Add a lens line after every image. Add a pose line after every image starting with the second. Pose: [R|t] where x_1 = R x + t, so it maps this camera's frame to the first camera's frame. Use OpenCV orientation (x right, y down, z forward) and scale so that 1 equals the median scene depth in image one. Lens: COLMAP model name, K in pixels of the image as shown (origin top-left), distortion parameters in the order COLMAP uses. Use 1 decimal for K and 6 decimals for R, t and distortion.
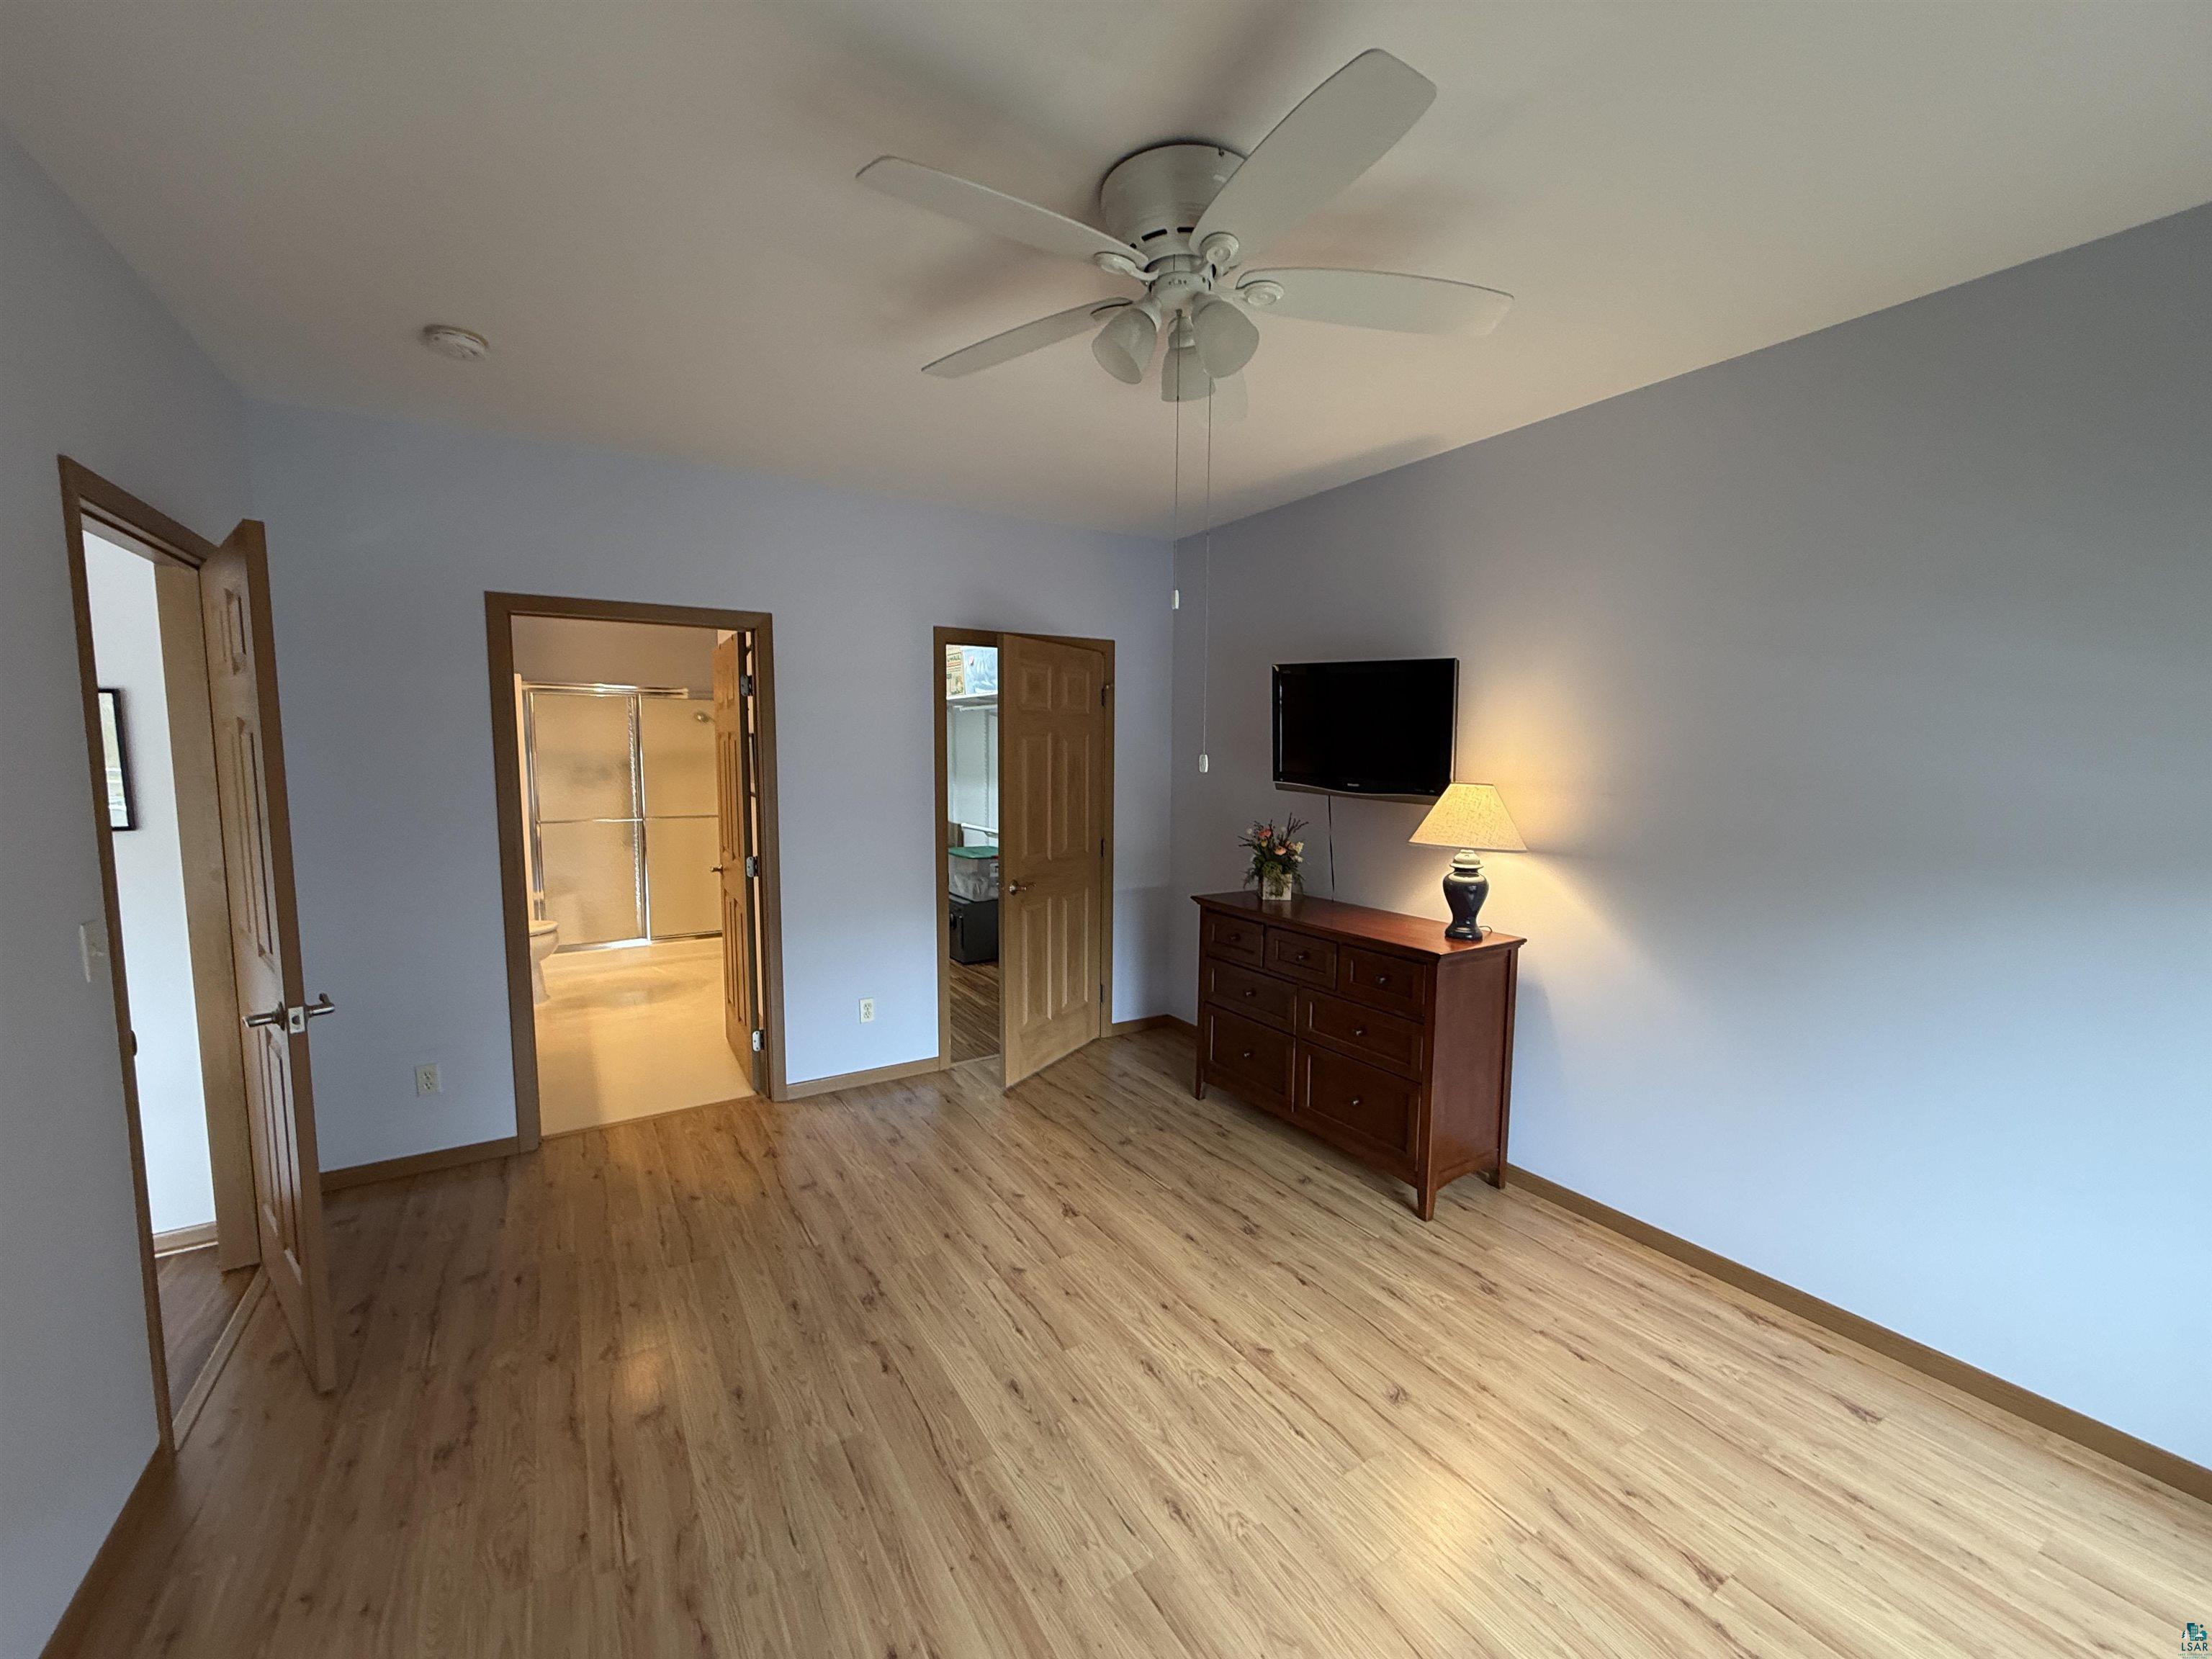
lens RADIAL K [[881.1, 0, 1101.0], [0, 881.1, 832.7], [0, 0, 1]] dist [-0.000383, 0.000098]
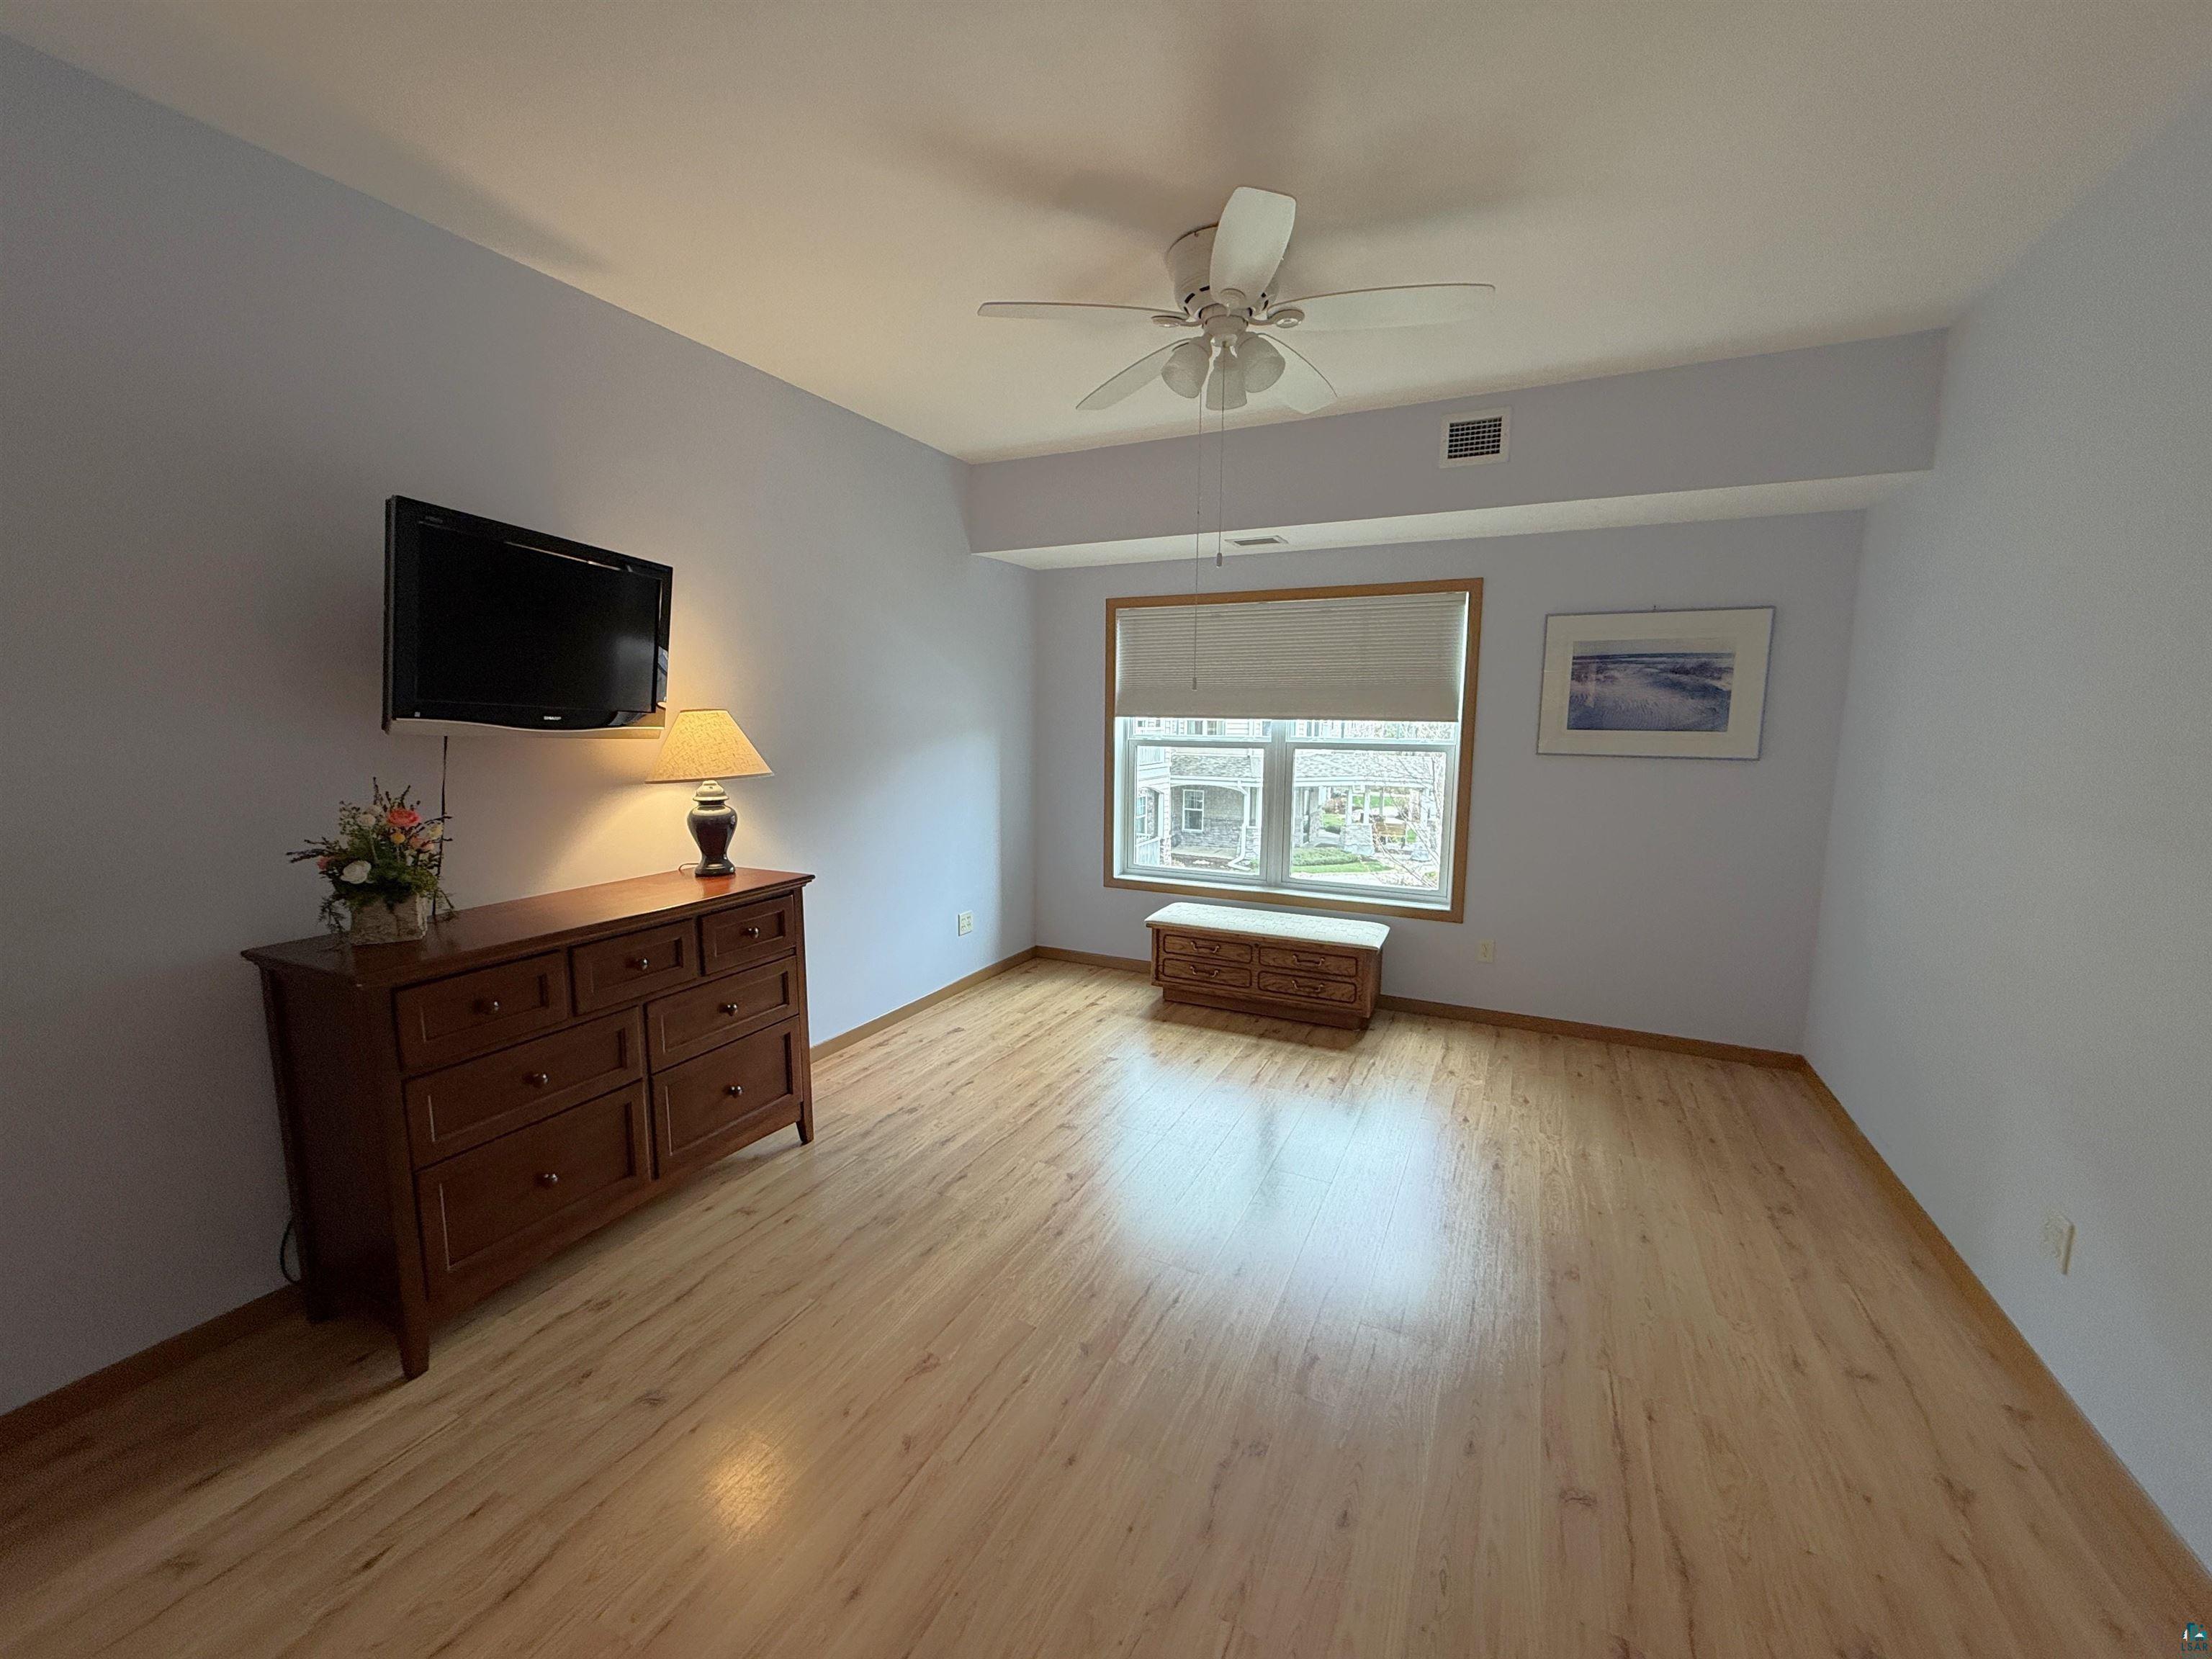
lens RADIAL K [[881.1, 0, 1100.5], [0, 881.1, 827.1], [0, 0, 1]] dist [-0.000383, 0.000098]
pose [[-0.525711, -0.120451, 0.842092, -0.599660], [0.073629, 0.979766, 0.186109, -0.075681], [-0.847471, 0.159842, -0.506205, 1.136684]]
